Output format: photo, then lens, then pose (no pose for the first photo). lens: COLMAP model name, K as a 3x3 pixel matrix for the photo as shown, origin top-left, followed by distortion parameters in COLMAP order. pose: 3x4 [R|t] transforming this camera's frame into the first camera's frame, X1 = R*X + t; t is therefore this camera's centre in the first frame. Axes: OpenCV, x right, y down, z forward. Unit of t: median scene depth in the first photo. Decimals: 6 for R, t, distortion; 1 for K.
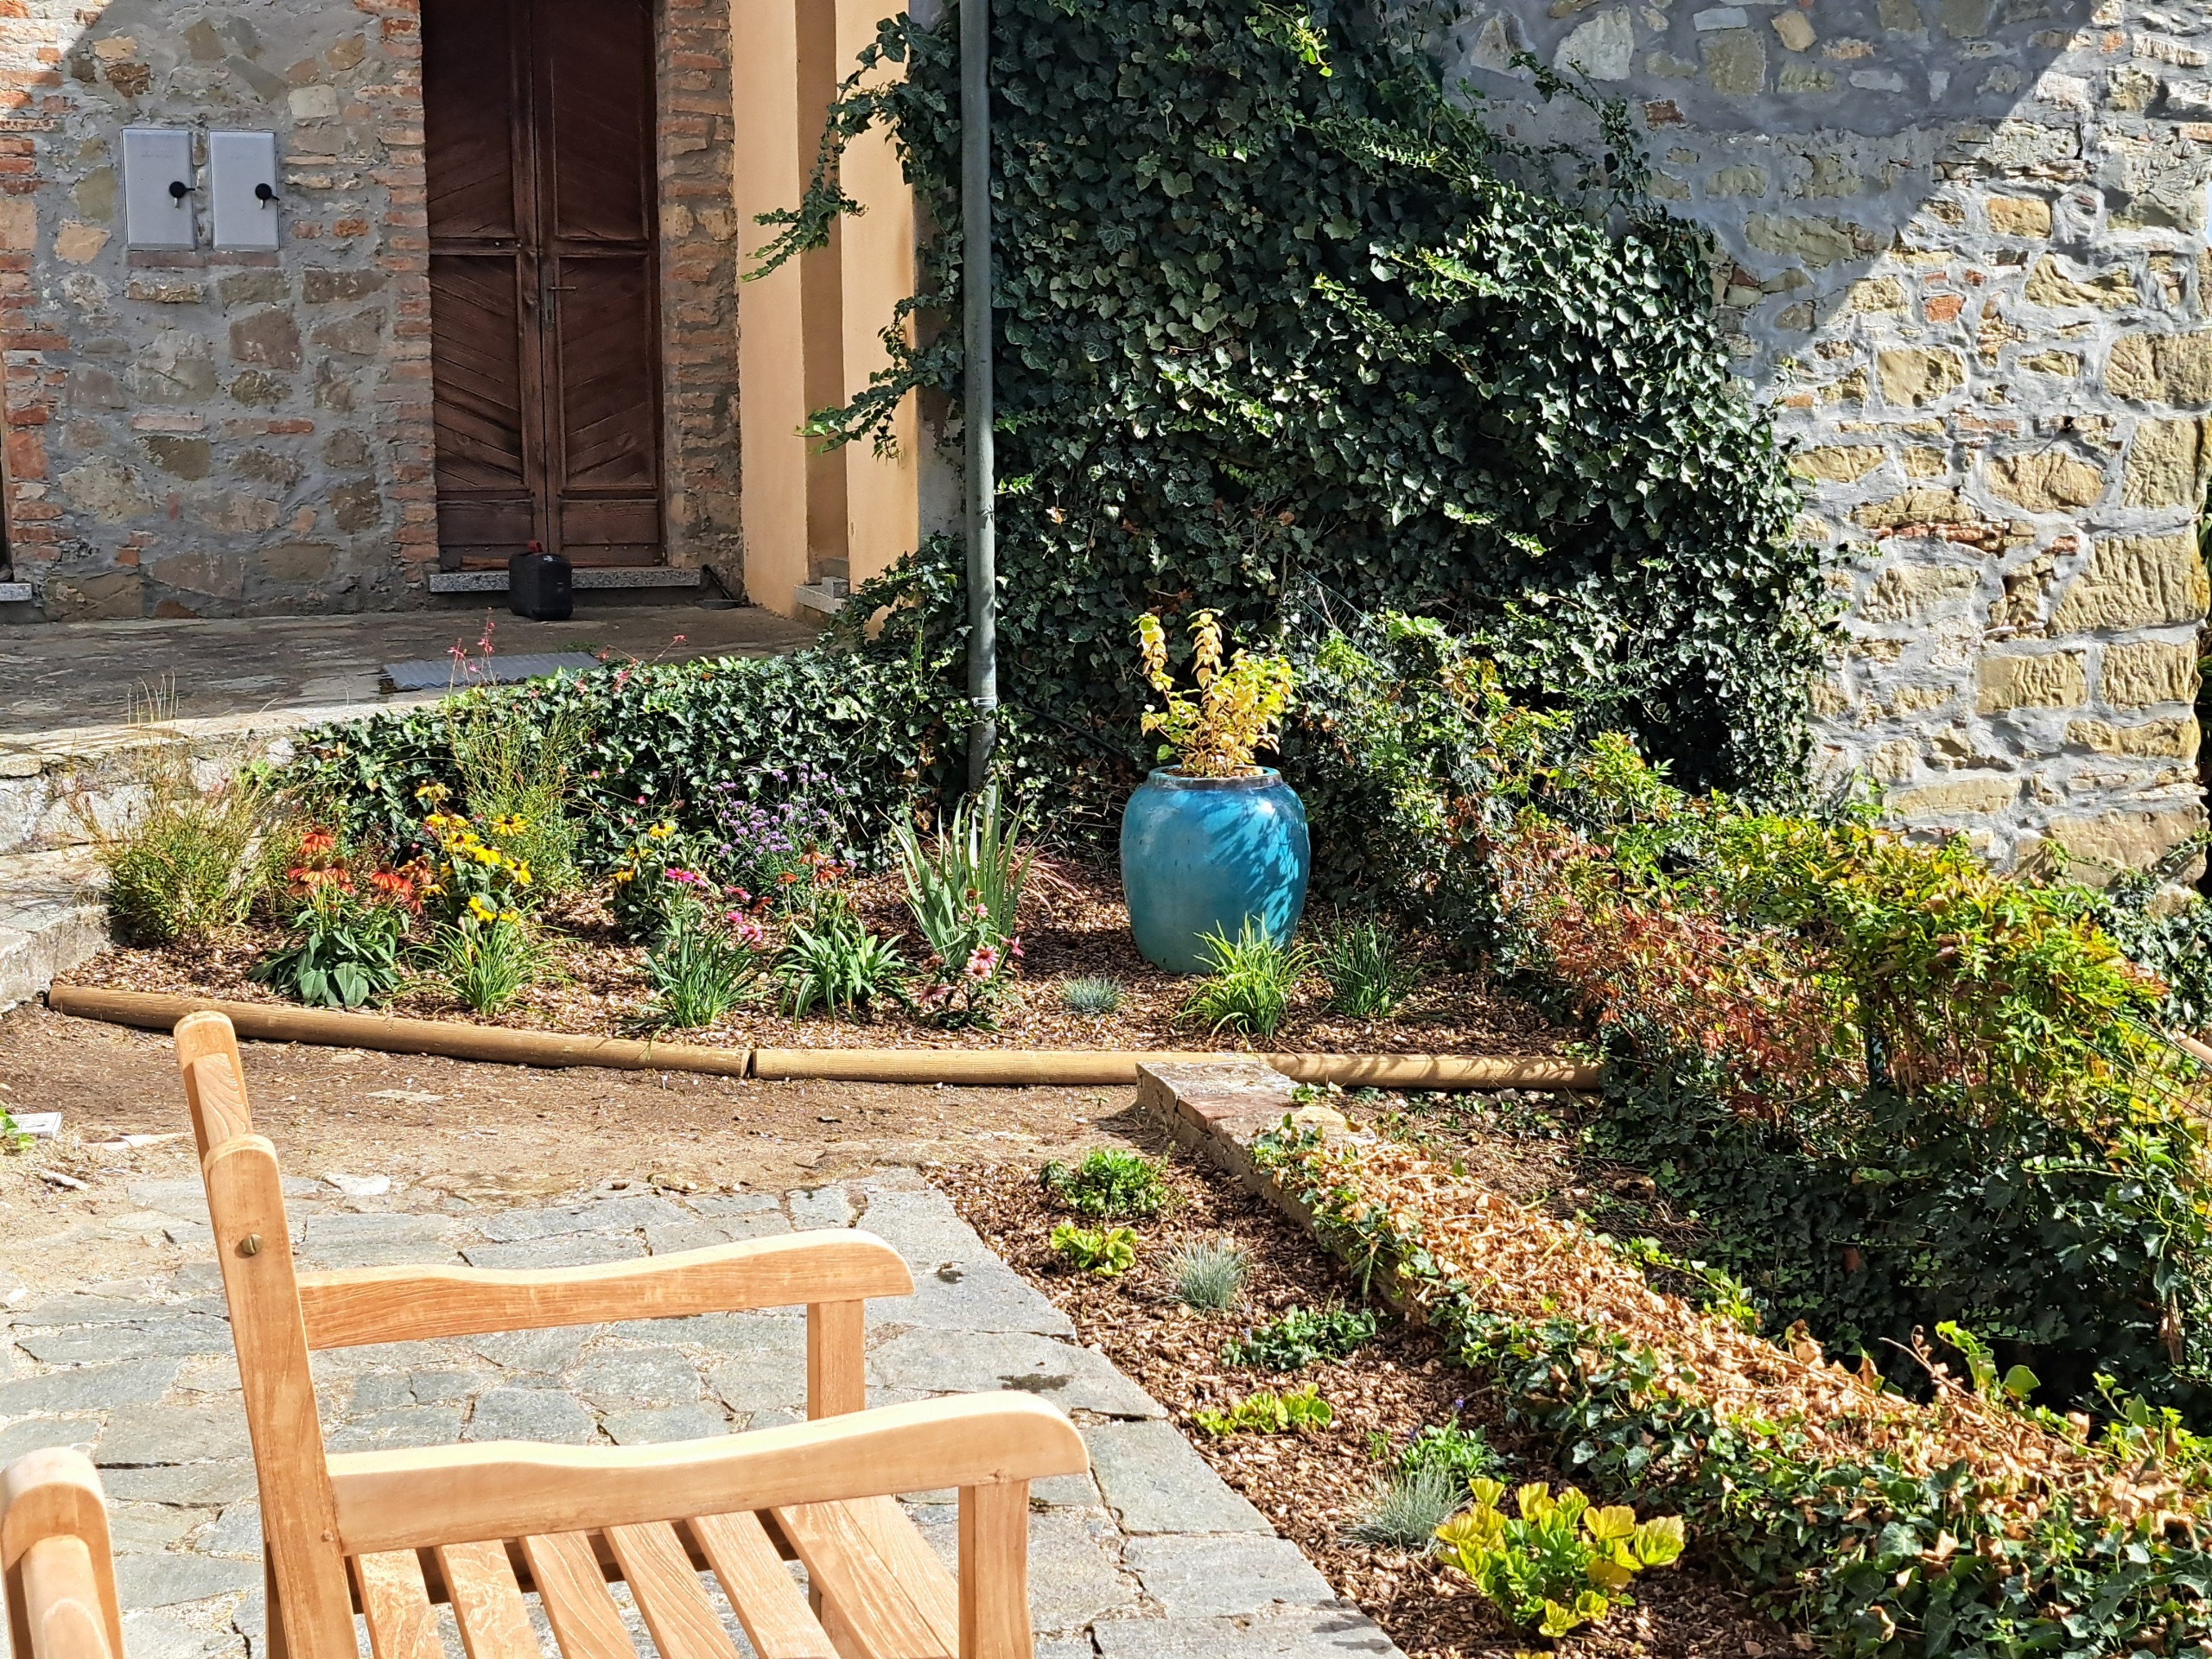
lens RADIAL K [[2758.8, 0, 1106.0], [0, 2758.8, 829.5], [0, 0, 1]] dist [-0.008100, -0.028027]
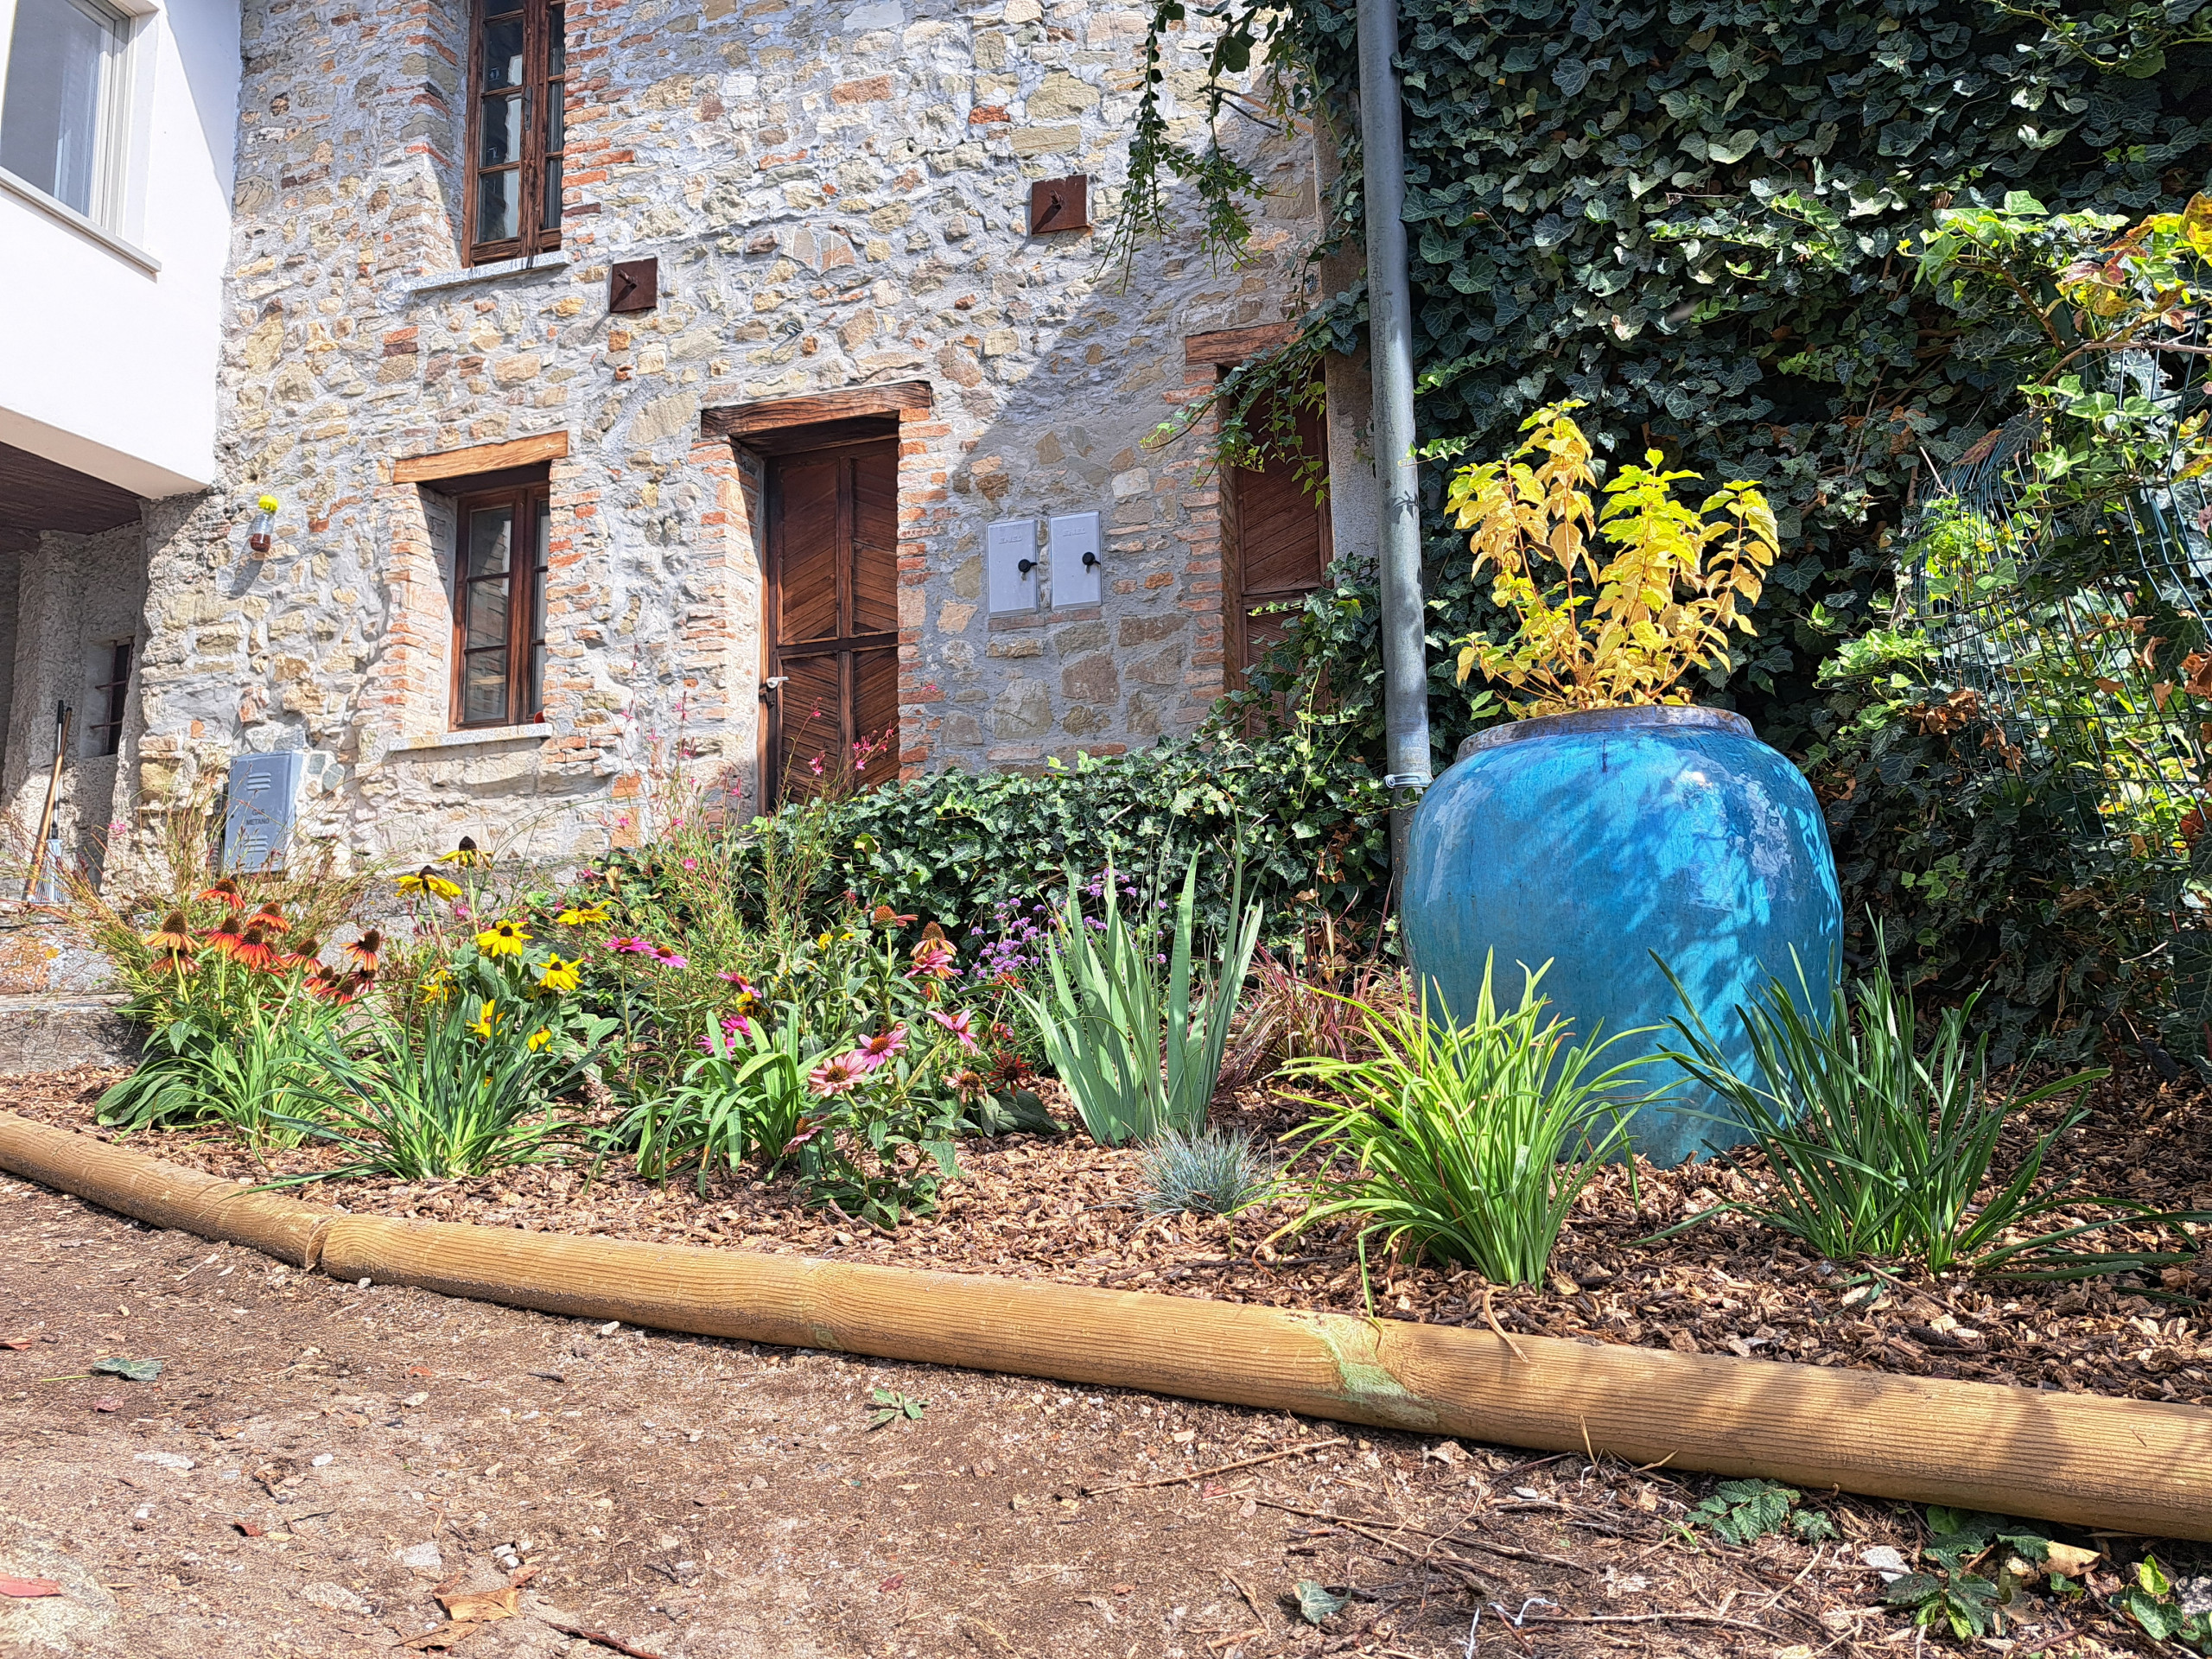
lens RADIAL K [[1531.3, 0, 1100.1], [0, 1531.3, 843.1], [0, 0, 1]] dist [0.003290, -0.039532]
pose [[0.789928, -0.085936, -0.607147, 0.105022], [-0.078922, 0.967648, -0.239643, 0.054028], [0.608099, 0.237218, 0.757590, 0.611119]]
